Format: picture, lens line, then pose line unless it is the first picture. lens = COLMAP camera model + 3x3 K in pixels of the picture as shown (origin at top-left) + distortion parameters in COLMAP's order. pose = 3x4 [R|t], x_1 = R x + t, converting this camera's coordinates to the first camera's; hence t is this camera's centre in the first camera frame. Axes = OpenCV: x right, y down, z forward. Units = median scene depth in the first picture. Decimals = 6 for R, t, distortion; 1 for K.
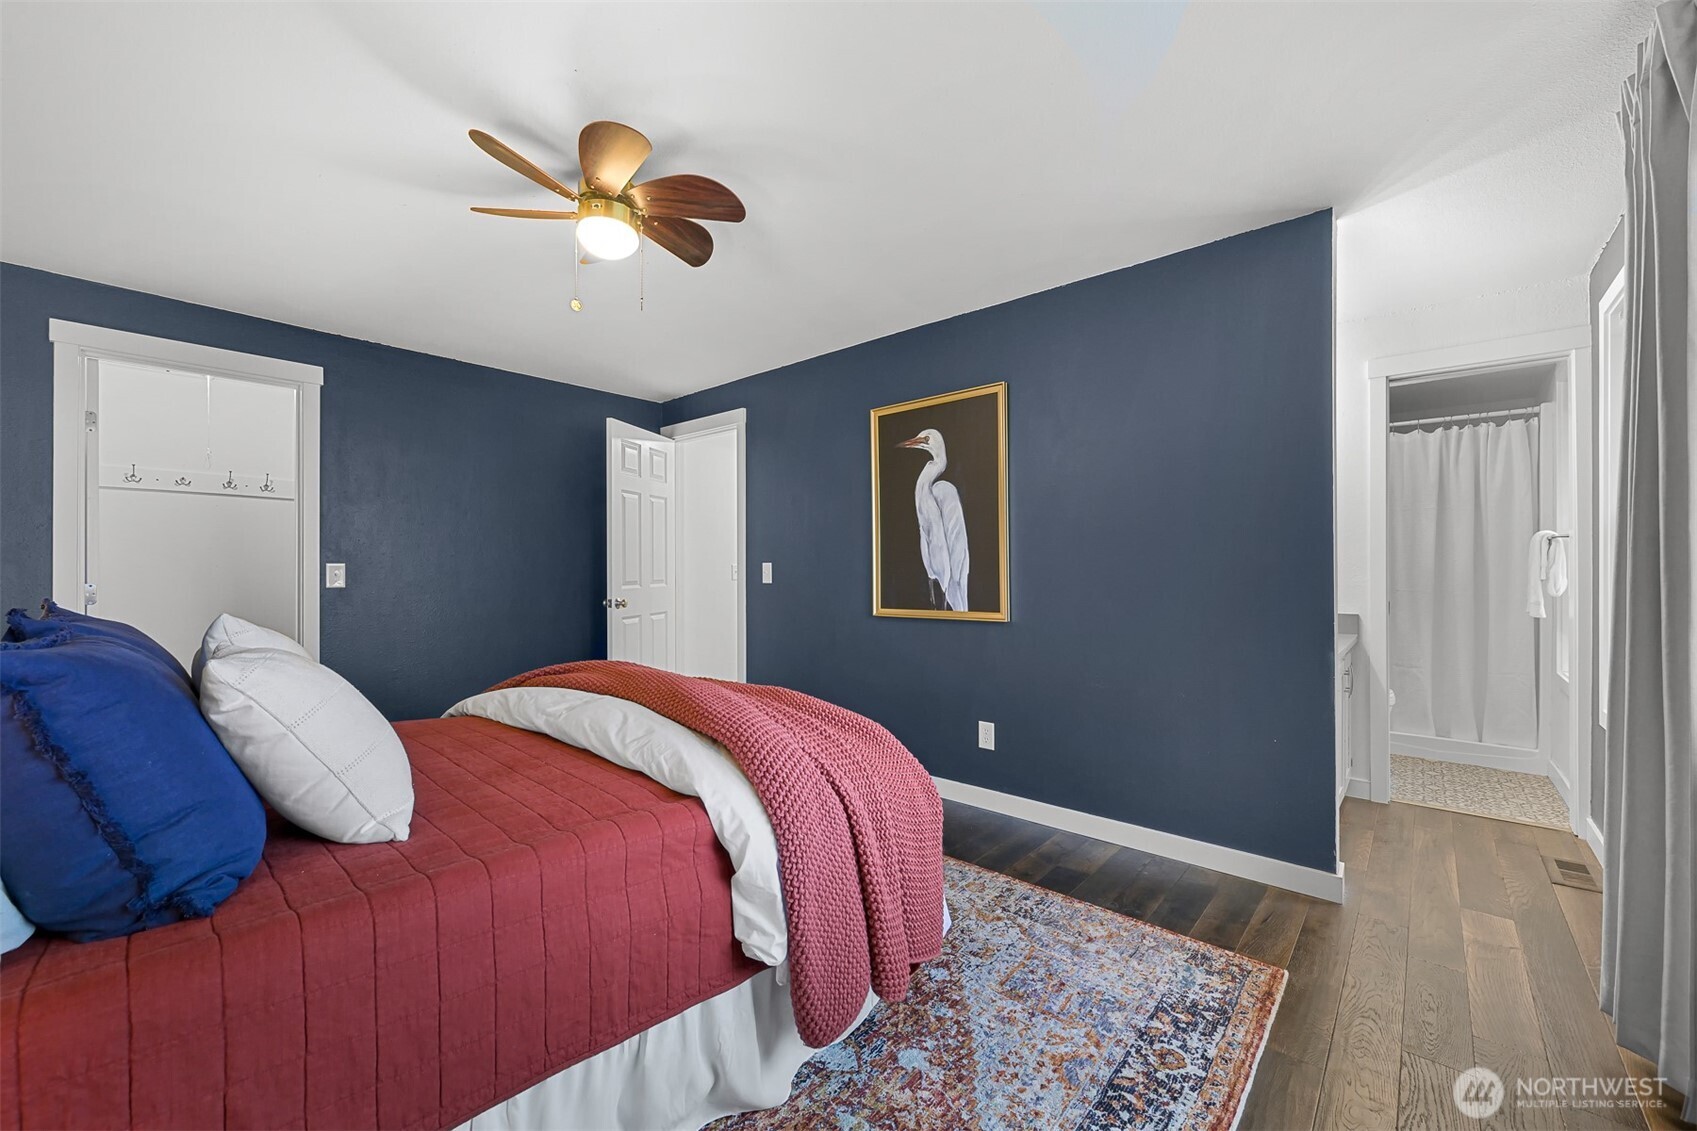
lens RADIAL K [[672.4, 0, 848.0], [0, 672.4, 568.1], [0, 0, 1]] dist [-0.000202, -0.000344]
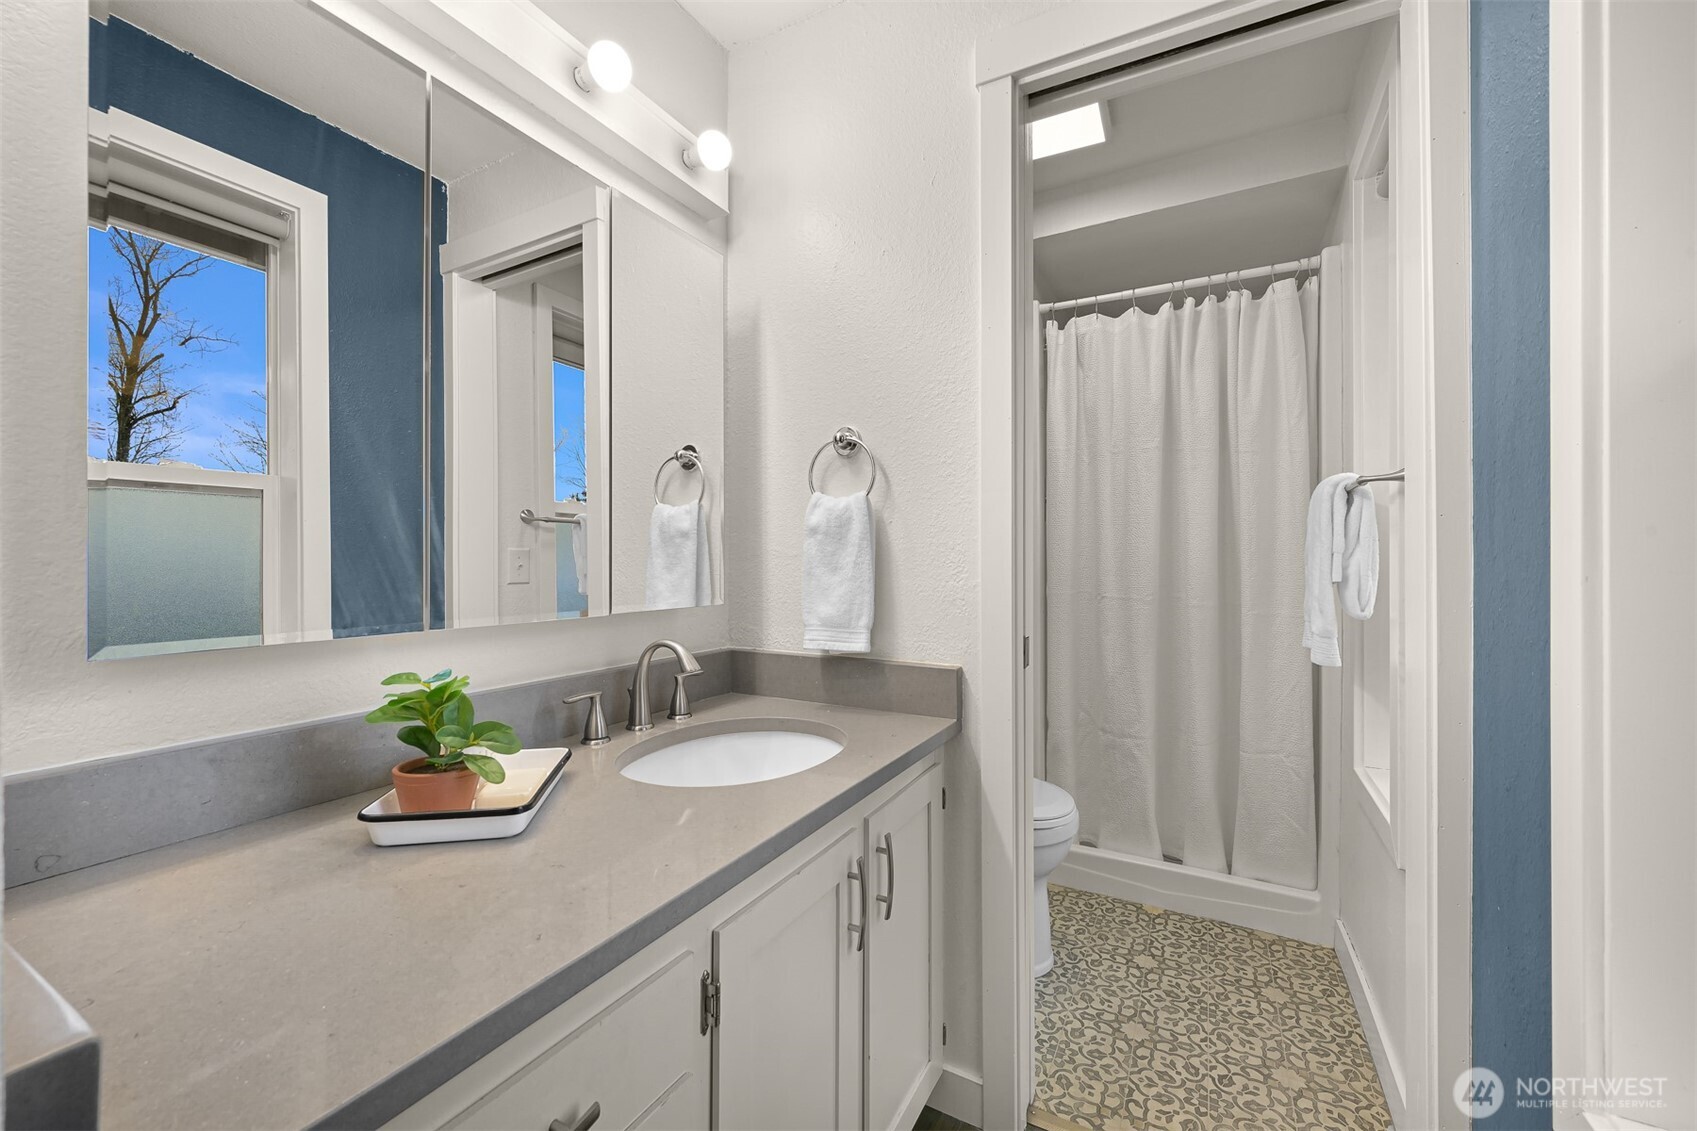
lens RADIAL K [[672.4, 0, 848.4], [0, 672.4, 561.8], [0, 0, 1]] dist [-0.000202, -0.000344]
pose [[0.977139, -0.000104, 0.212600, 0.527509], [0.000283, 1.000000, -0.000814, 0.003826], [-0.212600, 0.000855, 0.977139, 0.536071]]
